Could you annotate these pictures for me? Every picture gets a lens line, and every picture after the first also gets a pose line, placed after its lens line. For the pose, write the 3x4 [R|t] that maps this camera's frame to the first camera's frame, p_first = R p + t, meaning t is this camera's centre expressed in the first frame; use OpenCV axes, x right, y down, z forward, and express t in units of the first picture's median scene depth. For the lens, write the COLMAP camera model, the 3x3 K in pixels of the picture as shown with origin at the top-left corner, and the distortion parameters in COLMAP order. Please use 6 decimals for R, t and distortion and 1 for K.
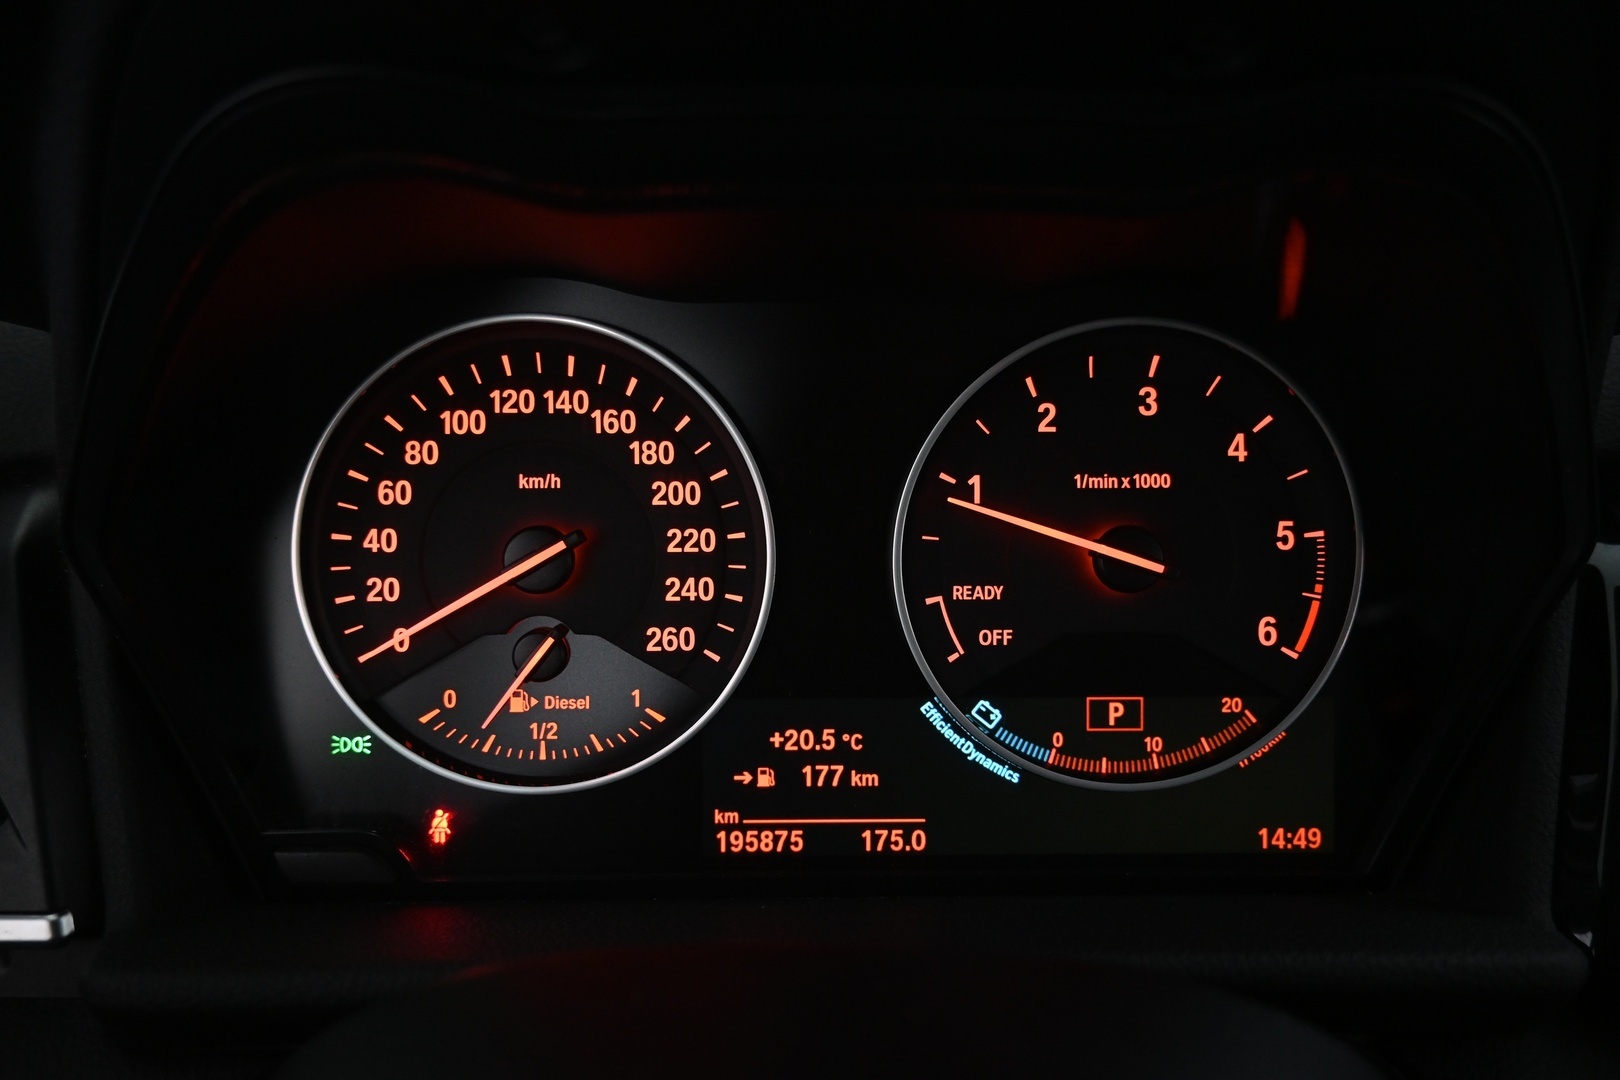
lens RADIAL K [[1107.3, 0, 820.0], [0, 1107.3, 548.0], [0, 0, 1]] dist [-0.002715, -0.000481]
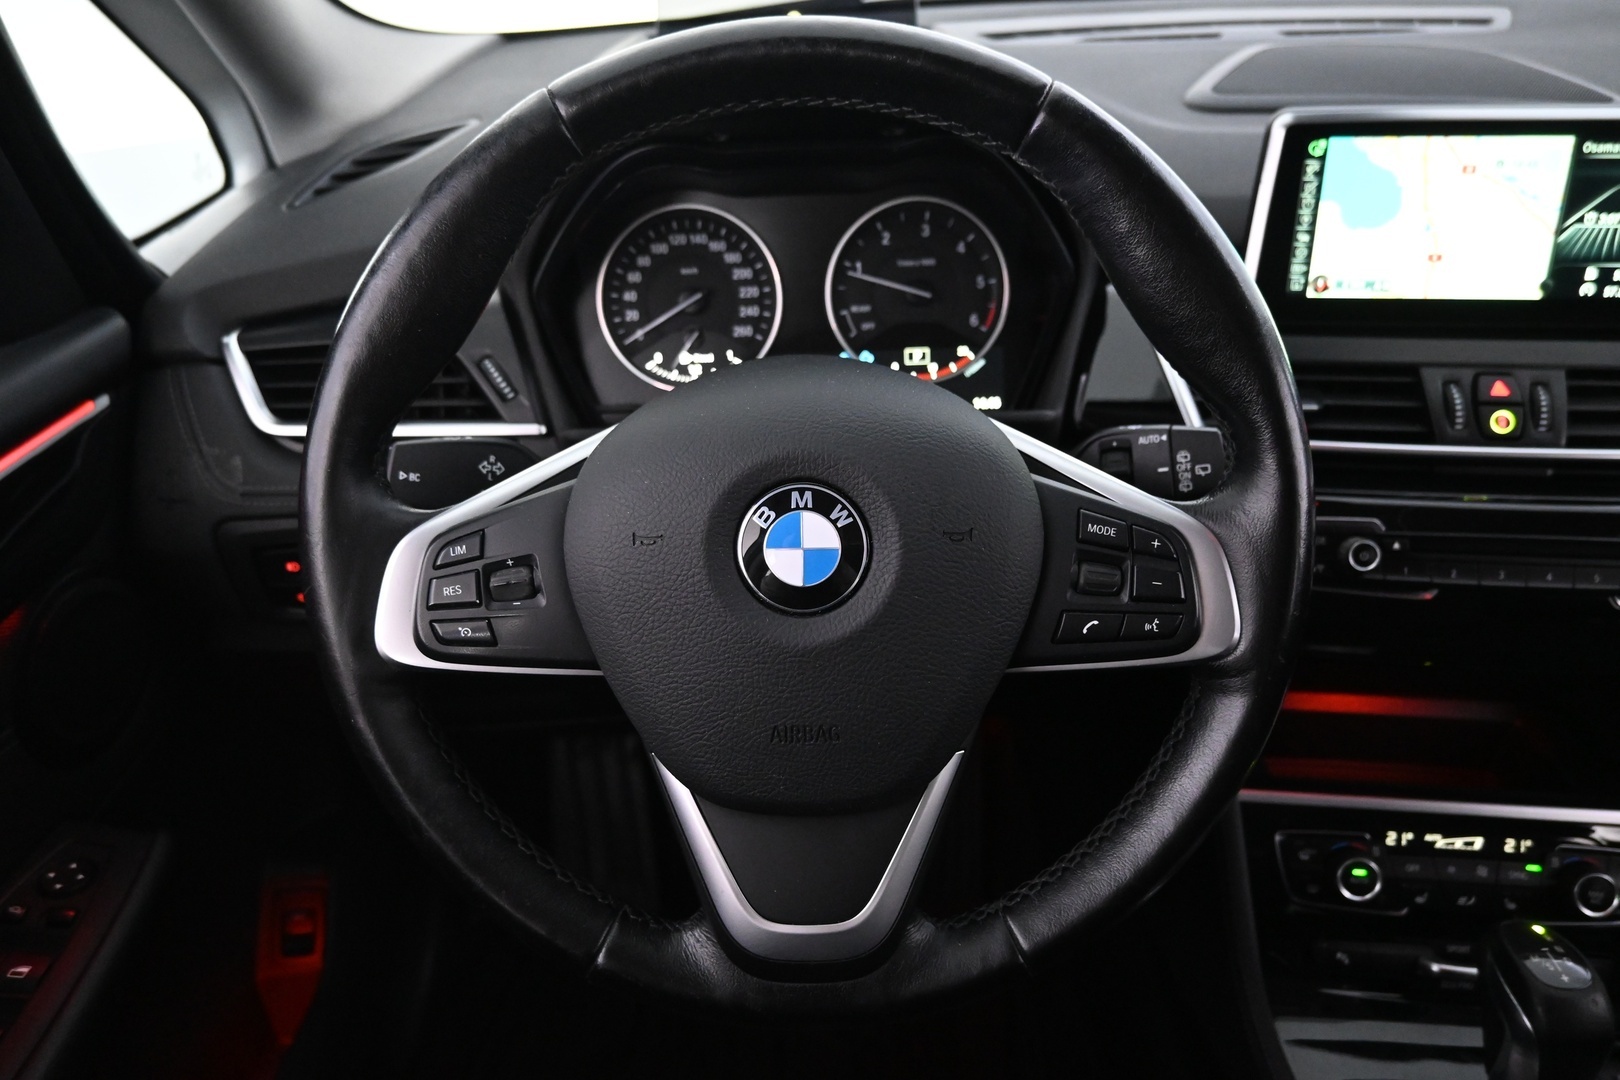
lens RADIAL K [[1107.3, 0, 810.3], [0, 1107.3, 542.9], [0, 0, 1]] dist [-0.002715, -0.000481]
pose [[0.999330, -0.035582, -0.008630, 0.028639], [0.036407, 0.990687, 0.131198, 0.240108], [0.003881, -0.131424, 0.991319, -1.642447]]
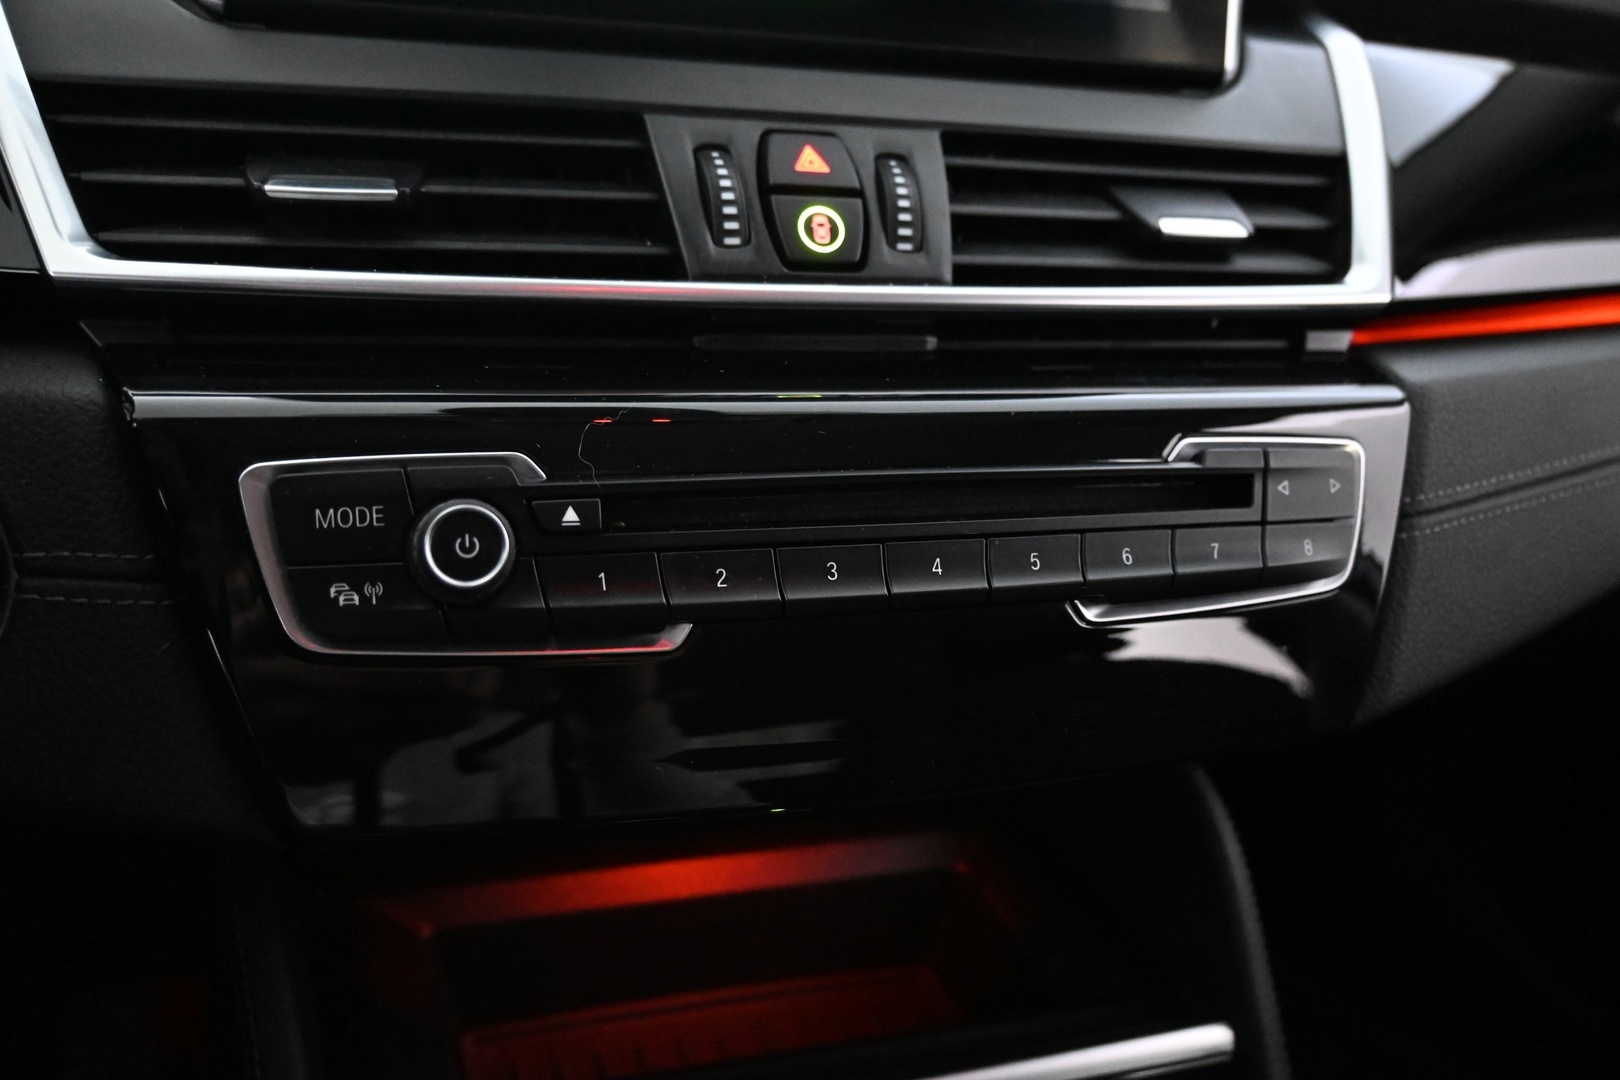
lens RADIAL K [[1280.5, 0, 815.5], [0, 1280.5, 533.1], [0, 0, 1]] dist [-0.038707, 0.006555]
pose [[0.911346, -0.101375, 0.398964, 0.994797], [0.076618, 0.994039, 0.077564, 0.540403], [-0.404449, -0.040120, 0.913680, -0.347134]]
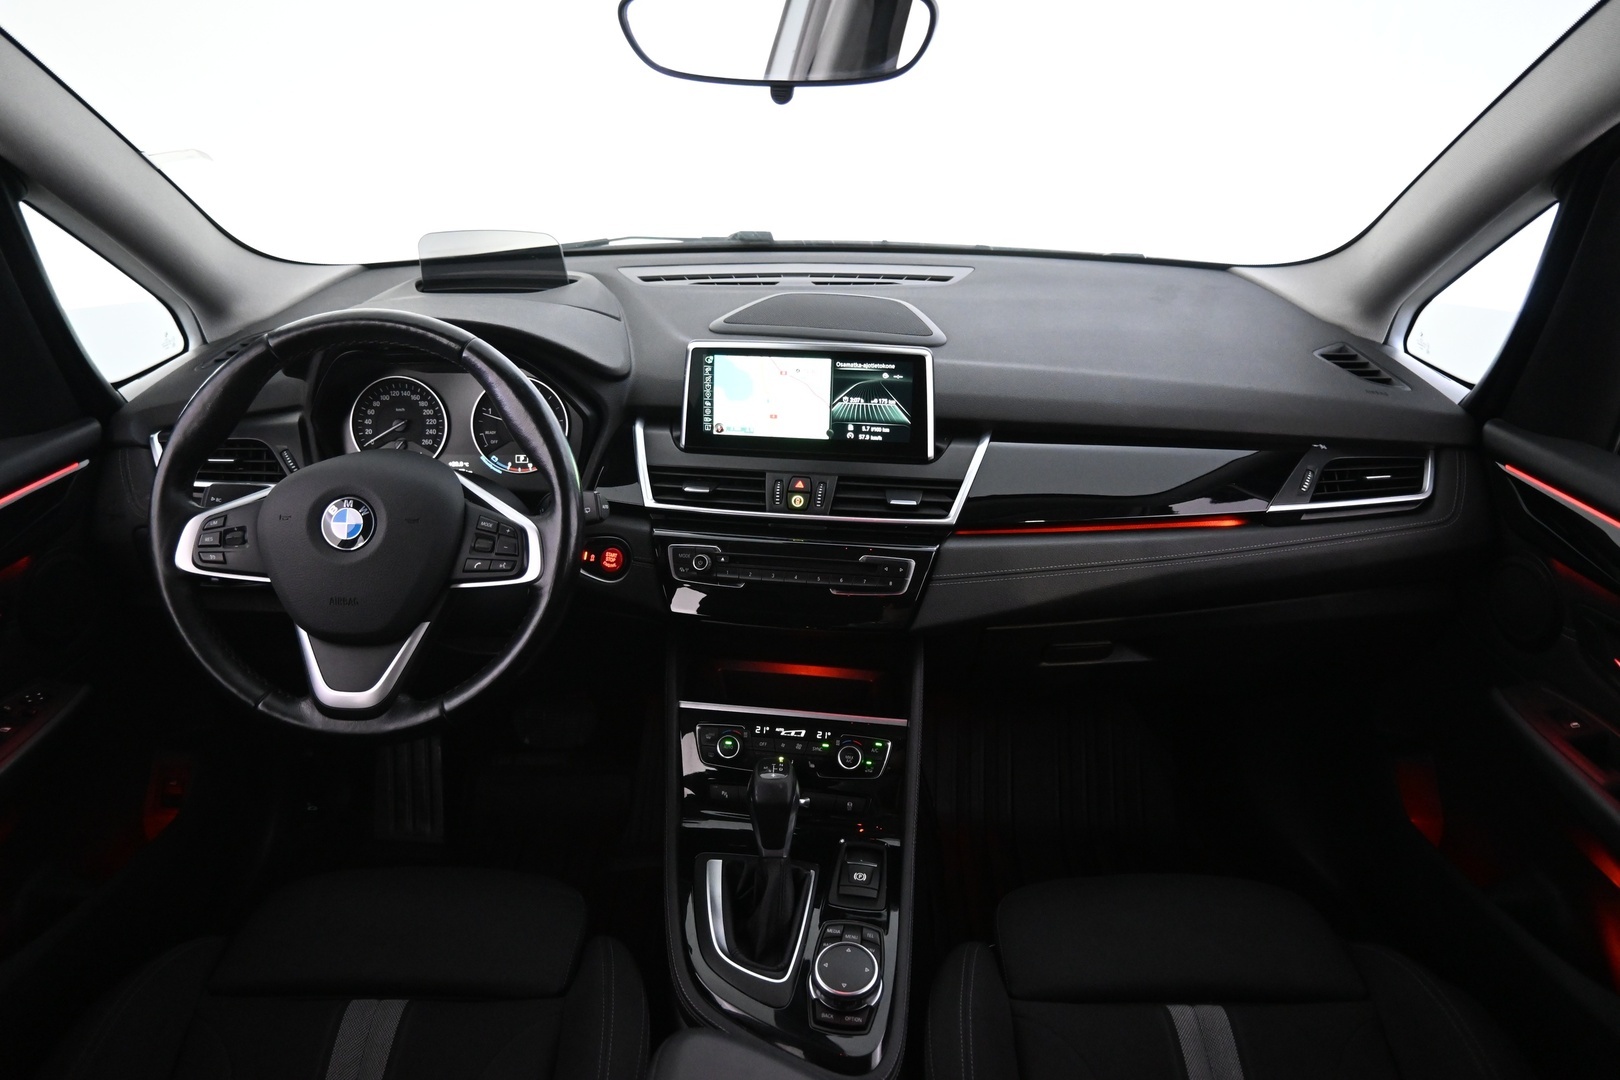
lens RADIAL K [[1107.3, 0, 814.1], [0, 1107.3, 540.5], [0, 0, 1]] dist [-0.002715, -0.000481]
pose [[0.999659, 0.001517, -0.026075, 1.700229], [-0.001372, 0.999983, 0.005605, 0.487155], [0.026083, -0.005567, 0.999644, -3.838512]]
